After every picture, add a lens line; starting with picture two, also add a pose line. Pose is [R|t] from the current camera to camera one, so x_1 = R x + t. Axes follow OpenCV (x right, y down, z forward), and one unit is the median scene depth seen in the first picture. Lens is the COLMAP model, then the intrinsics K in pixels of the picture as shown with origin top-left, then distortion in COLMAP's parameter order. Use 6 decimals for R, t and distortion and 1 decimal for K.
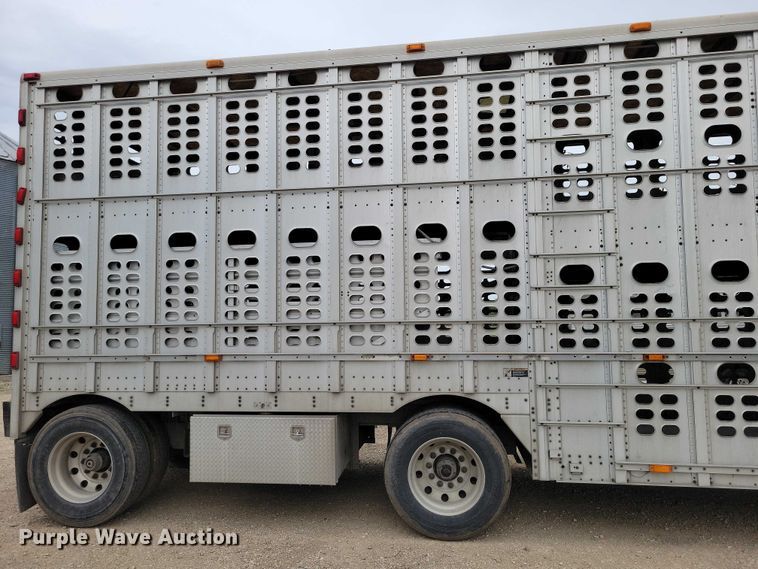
lens RADIAL K [[277.4, 0, 274.7], [0, 277.4, 314.8], [0, 0, 1]] dist [0.007530, 0.000031]
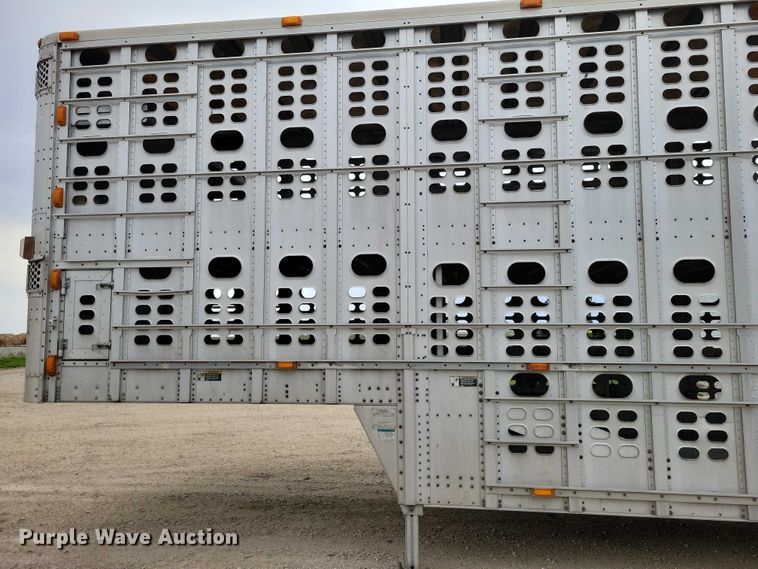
lens RADIAL K [[329.8, 0, 379.0], [0, 329.8, 309.6], [0, 0, 1]] dist [0.007939, 0.000128]
pose [[0.999925, 0.009632, -0.007516, 0.625084], [-0.009747, 0.999834, -0.015373, -0.008261], [0.007367, 0.015445, 0.999854, -0.043981]]
